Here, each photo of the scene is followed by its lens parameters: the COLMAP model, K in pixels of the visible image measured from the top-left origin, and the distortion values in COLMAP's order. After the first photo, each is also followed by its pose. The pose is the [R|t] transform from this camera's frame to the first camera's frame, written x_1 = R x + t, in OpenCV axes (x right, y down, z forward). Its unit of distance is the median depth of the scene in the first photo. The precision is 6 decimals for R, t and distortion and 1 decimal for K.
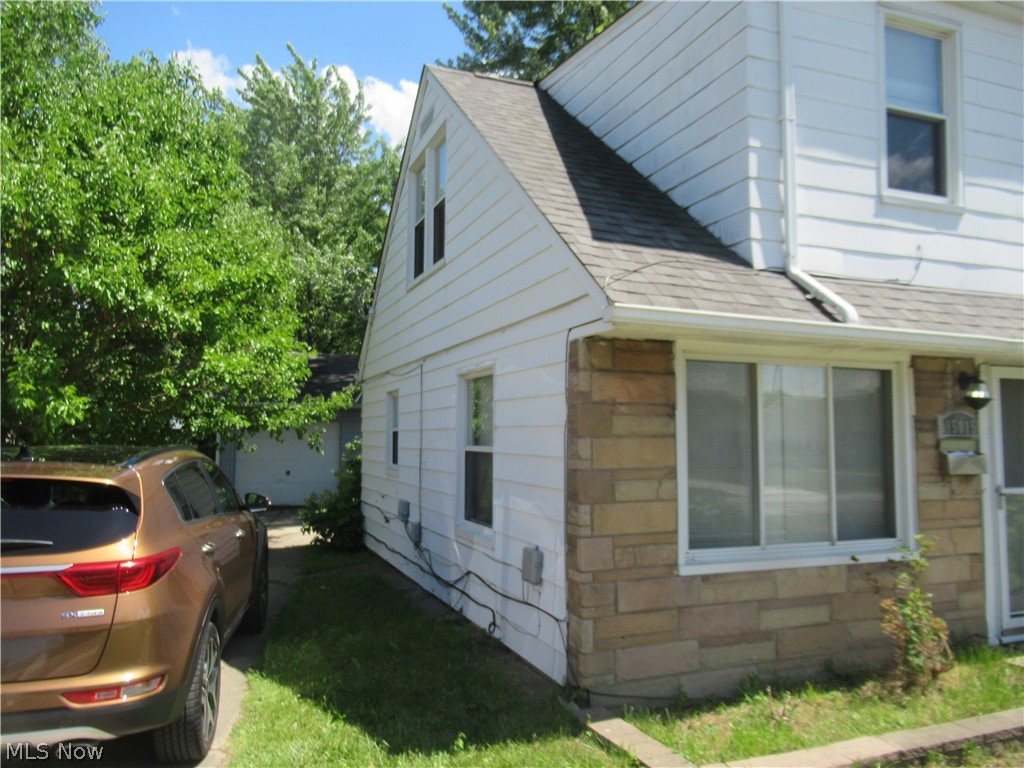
lens RADIAL K [[762.9, 0, 512.0], [0, 762.9, 384.0], [0, 0, 1]] dist [-0.000937, -0.003960]
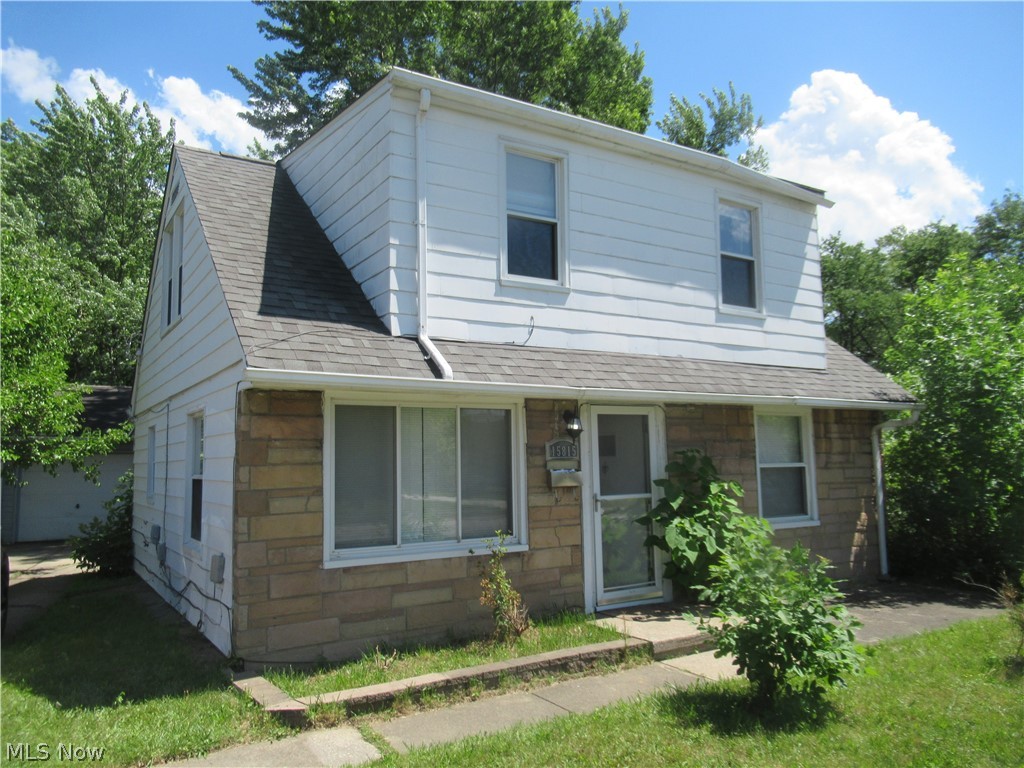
lens RADIAL K [[762.9, 0, 512.0], [0, 762.9, 384.0], [0, 0, 1]] dist [-0.000937, -0.003960]
pose [[0.981693, -0.003513, 0.190440, 0.262927], [0.009822, 0.999433, -0.032195, -0.021468], [-0.190219, 0.033476, 0.981171, -0.336913]]
